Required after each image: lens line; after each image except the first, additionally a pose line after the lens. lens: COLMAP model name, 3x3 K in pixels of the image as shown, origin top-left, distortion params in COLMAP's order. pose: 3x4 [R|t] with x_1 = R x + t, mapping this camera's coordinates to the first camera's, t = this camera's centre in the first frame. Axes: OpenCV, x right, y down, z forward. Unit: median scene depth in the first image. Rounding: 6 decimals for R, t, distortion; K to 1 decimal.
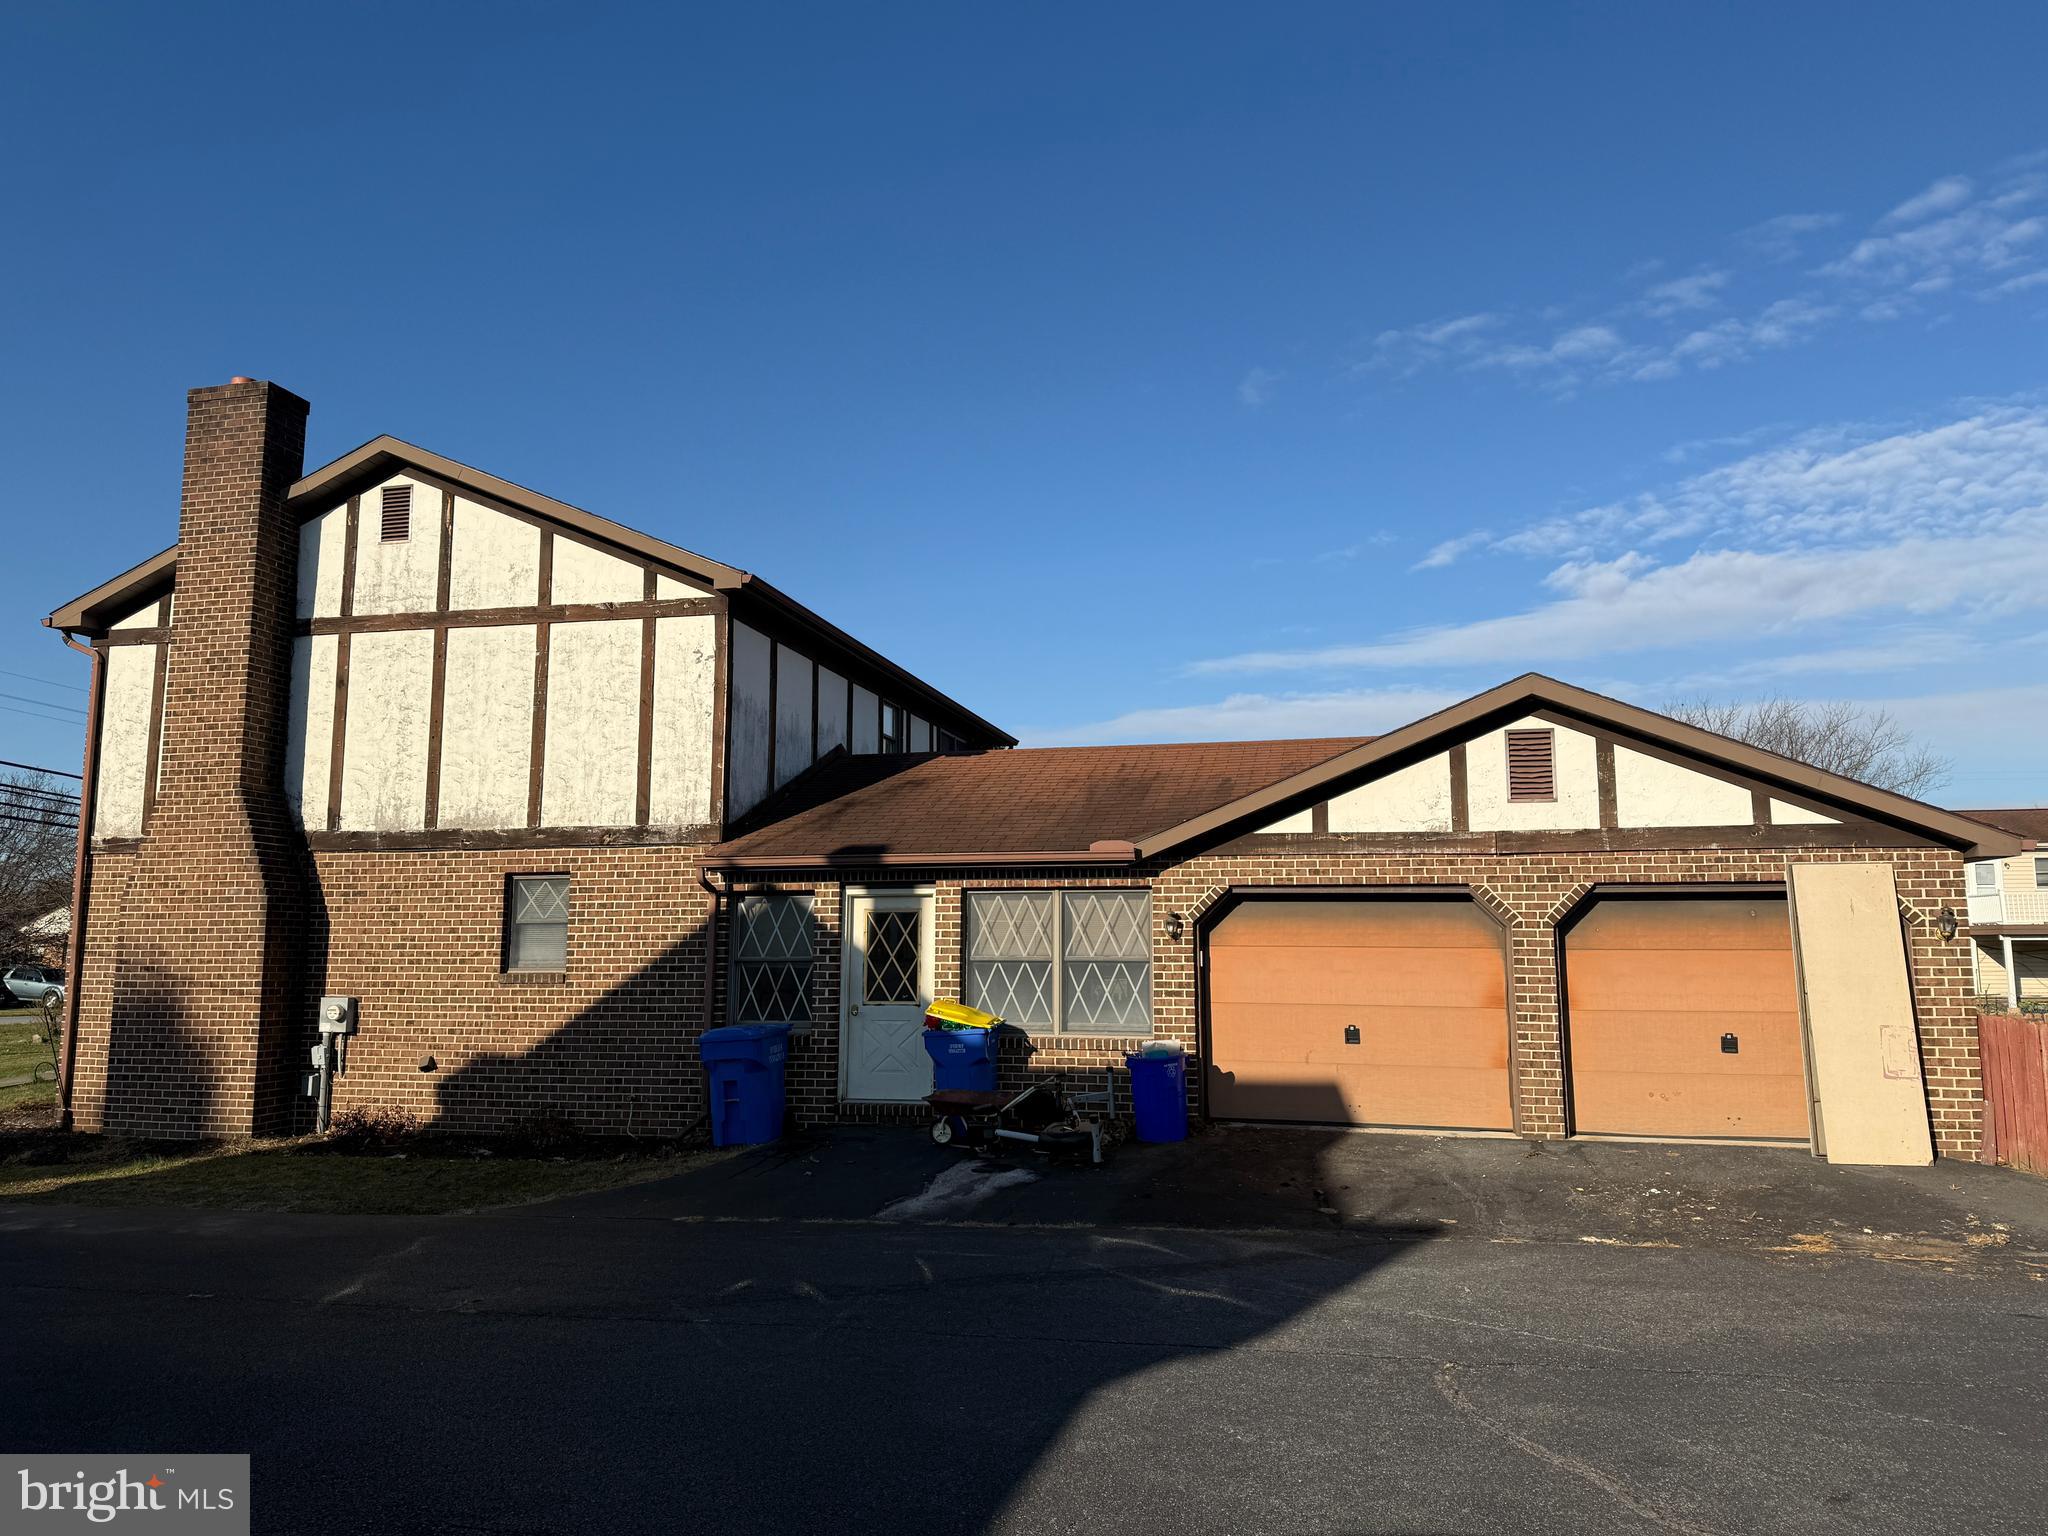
lens RADIAL K [[1490.7, 0, 967.4], [0, 1490.7, 738.5], [0, 0, 1]] dist [0.072676, -0.068937]
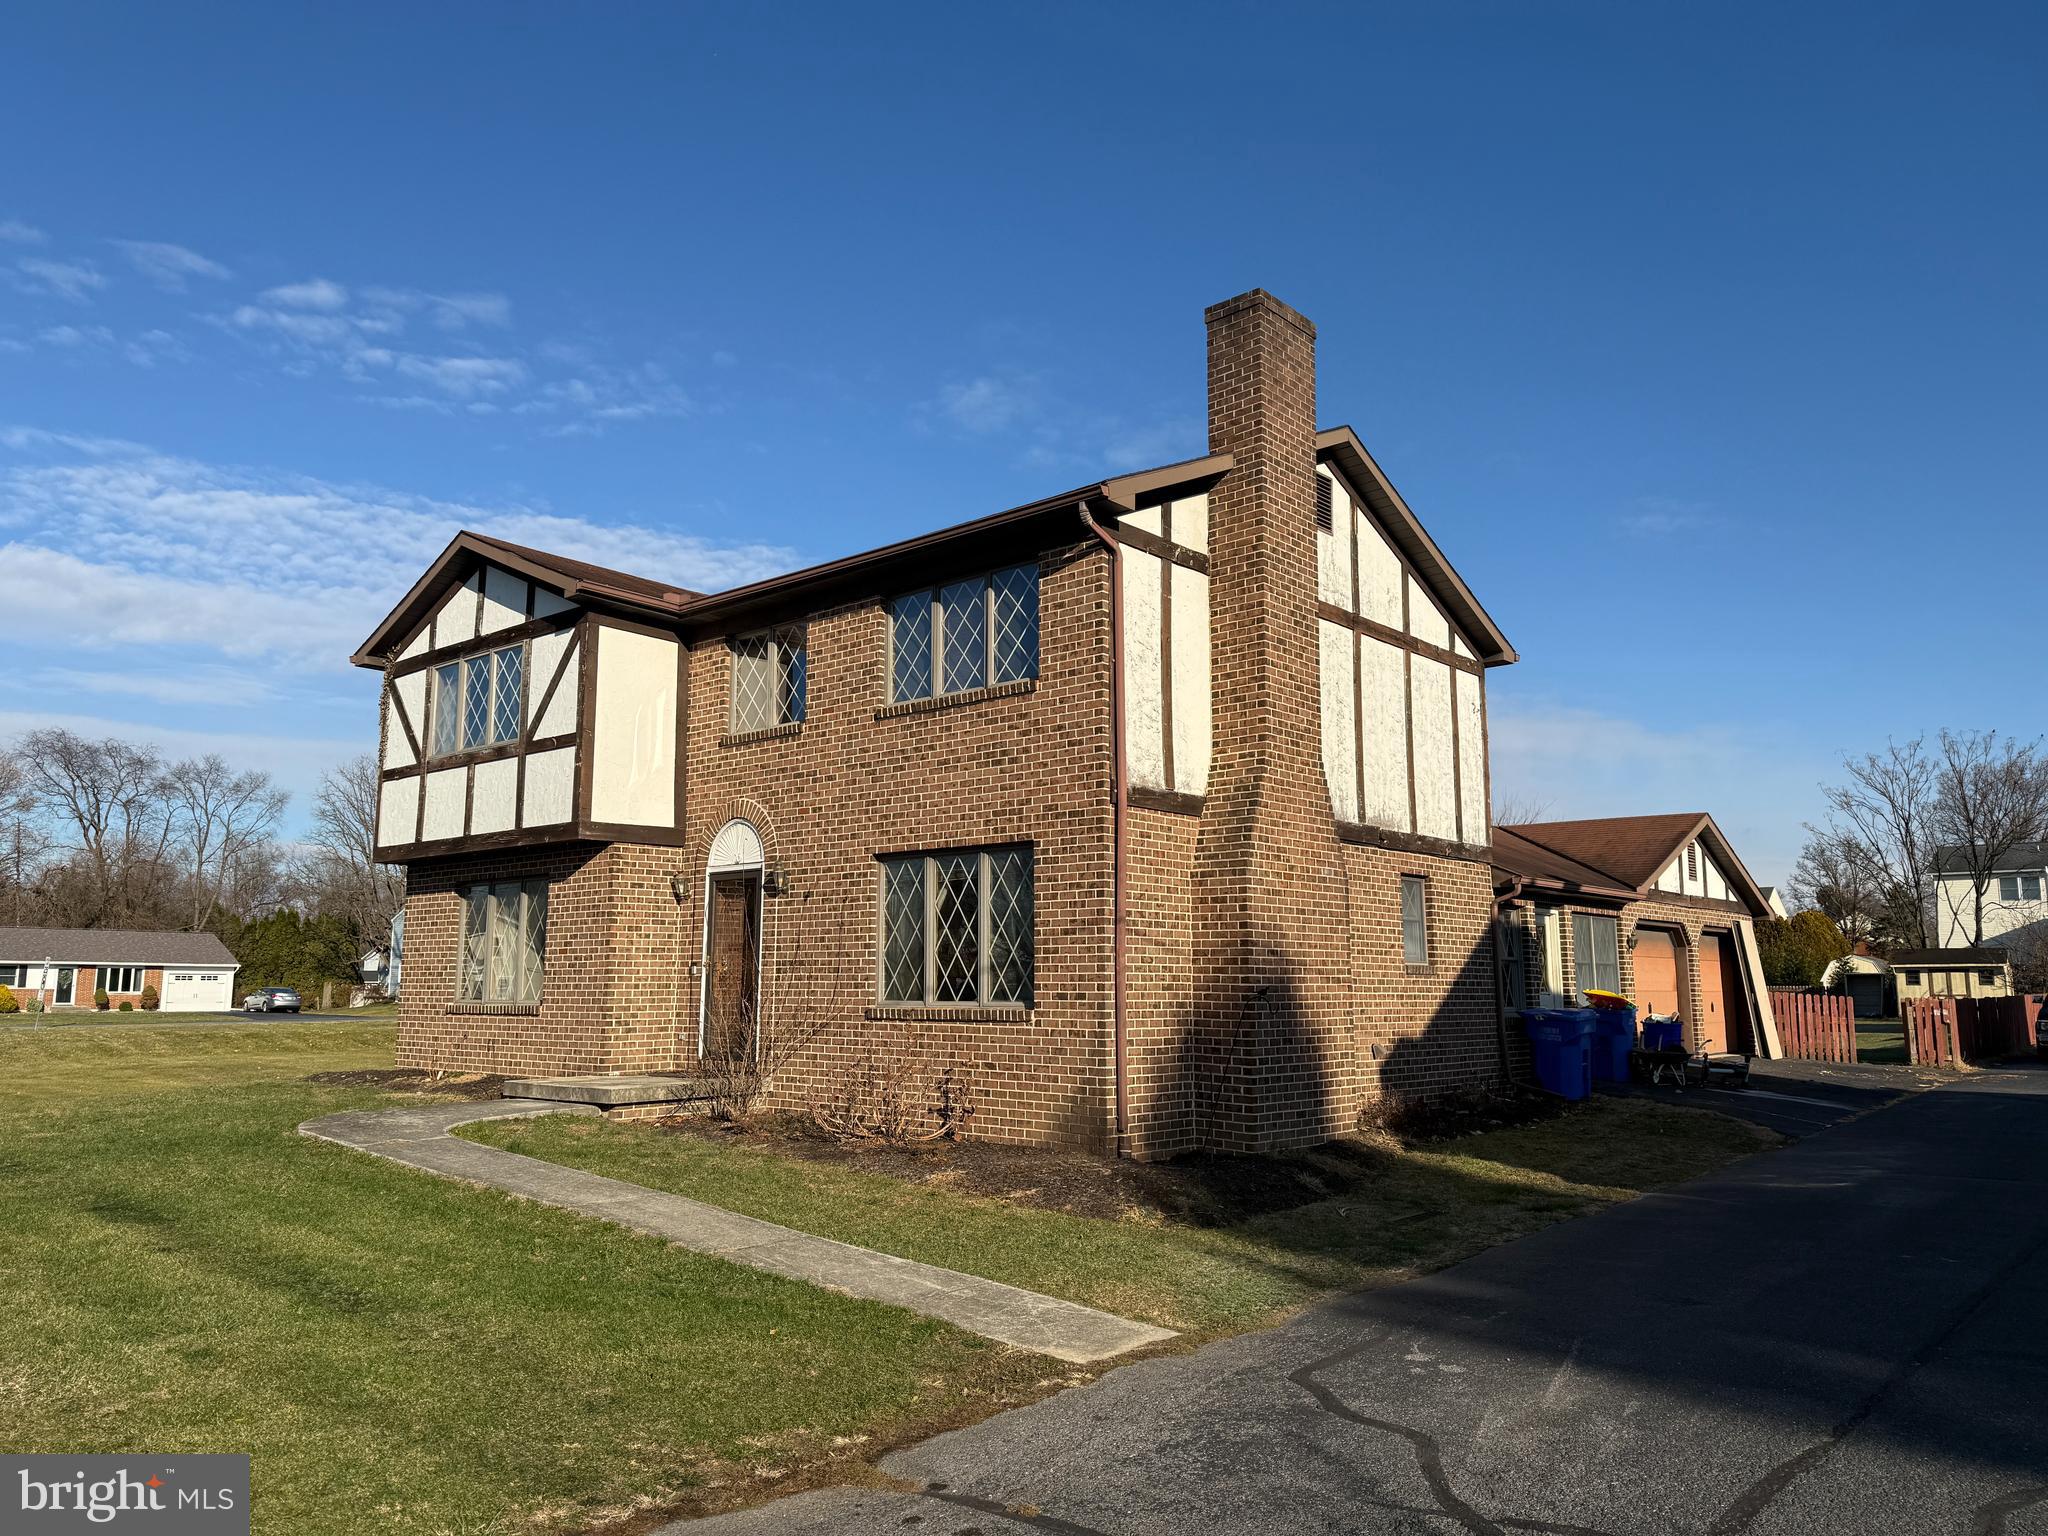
lens RADIAL K [[1490.7, 0, 936.7], [0, 1490.7, 766.2], [0, 0, 1]] dist [0.072676, -0.068937]
pose [[0.436390, 0.125971, 0.890895, -0.111143], [-0.130876, 0.988507, -0.075666, 0.010814], [-0.890188, -0.083577, 0.447862, 0.063326]]
